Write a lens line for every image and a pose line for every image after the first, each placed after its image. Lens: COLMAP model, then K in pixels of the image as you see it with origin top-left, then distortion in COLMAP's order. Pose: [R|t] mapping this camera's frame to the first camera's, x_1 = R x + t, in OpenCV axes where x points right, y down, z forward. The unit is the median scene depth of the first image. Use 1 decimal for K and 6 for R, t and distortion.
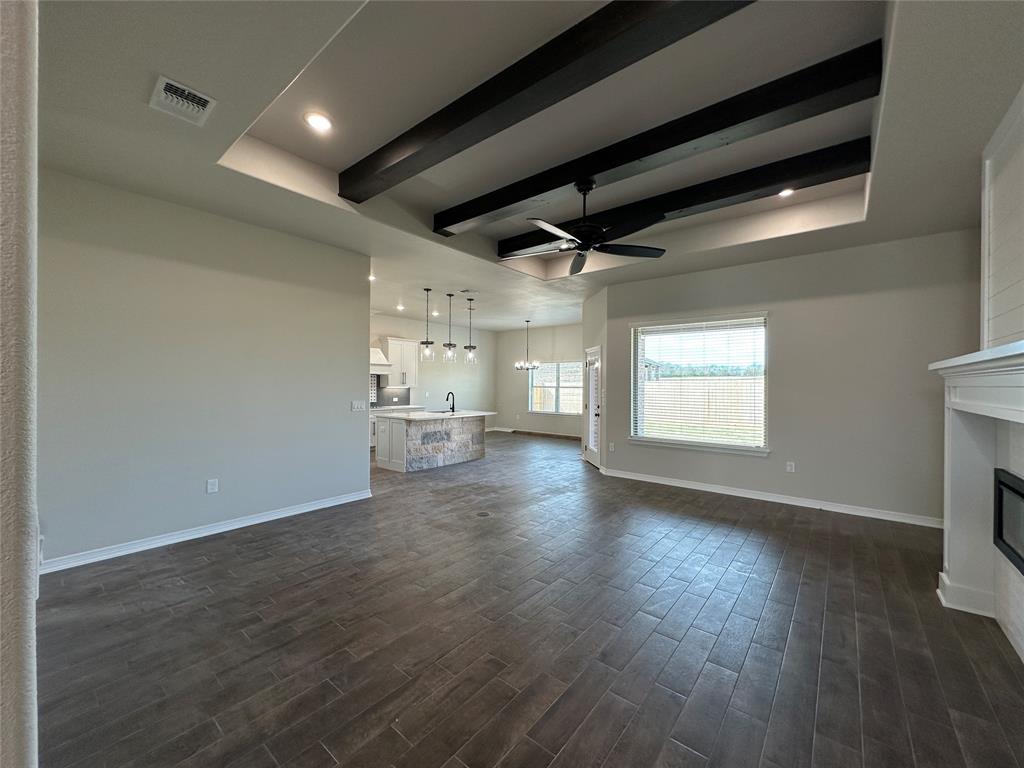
lens RADIAL K [[407.1, 0, 512.0], [0, 407.1, 384.0], [0, 0, 1]] dist [-0.001010, 0.000704]
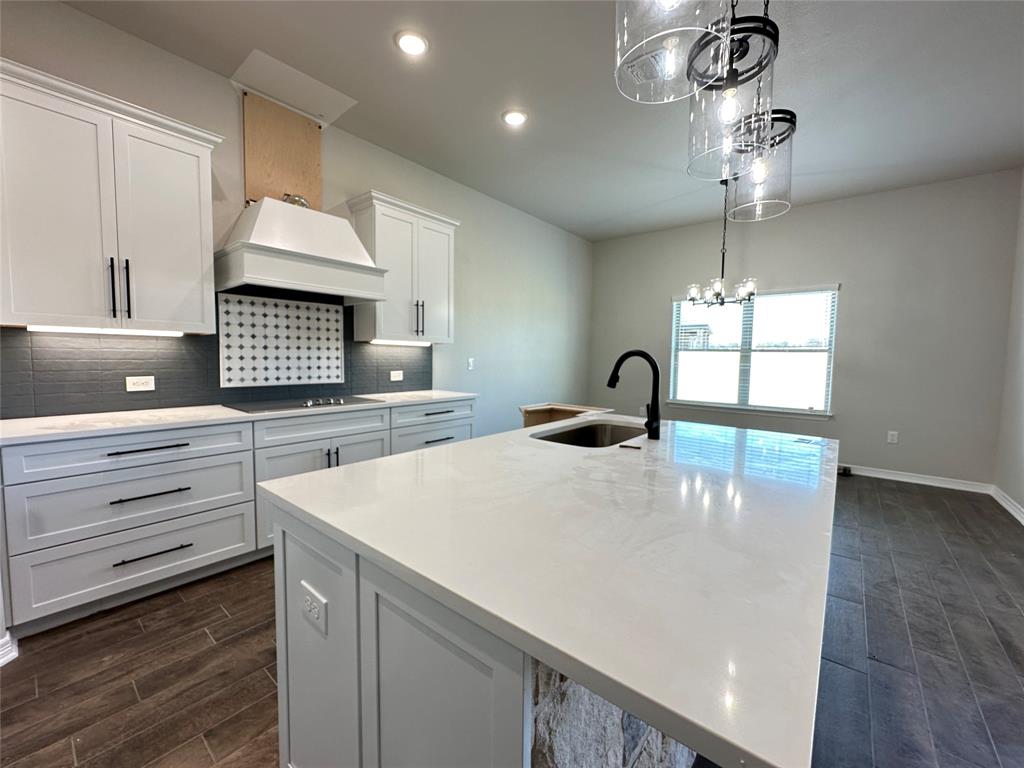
lens RADIAL K [[411.0, 0, 512.0], [0, 411.0, 384.0], [0, 0, 1]] dist [0.000018, 0.000323]
pose [[0.999968, 0.007906, 0.001088, -0.248829], [-0.007962, 0.997618, 0.068513, 0.026203], [-0.000544, -0.068519, 0.997650, 0.856946]]
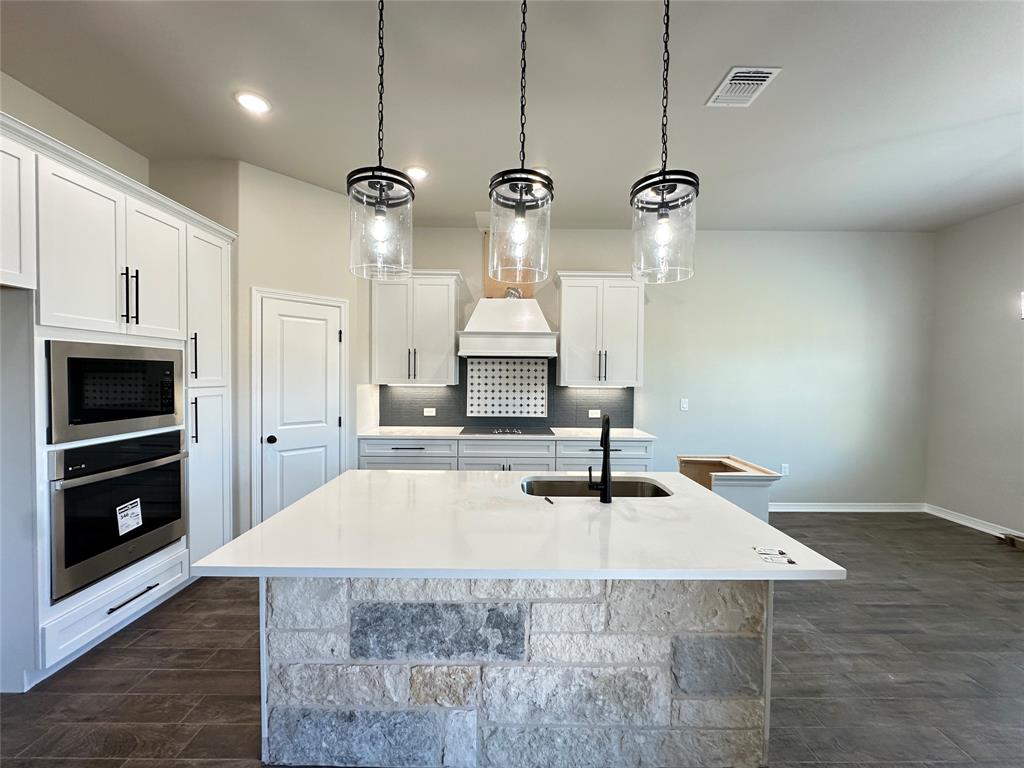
lens RADIAL K [[407.1, 0, 512.0], [0, 407.1, 384.0], [0, 0, 1]] dist [-0.001010, 0.000704]
pose [[0.639003, 0.016225, -0.769033, 0.000298], [-0.005245, 0.999846, 0.016737, -0.001956], [0.769186, -0.006661, 0.638990, 0.899354]]
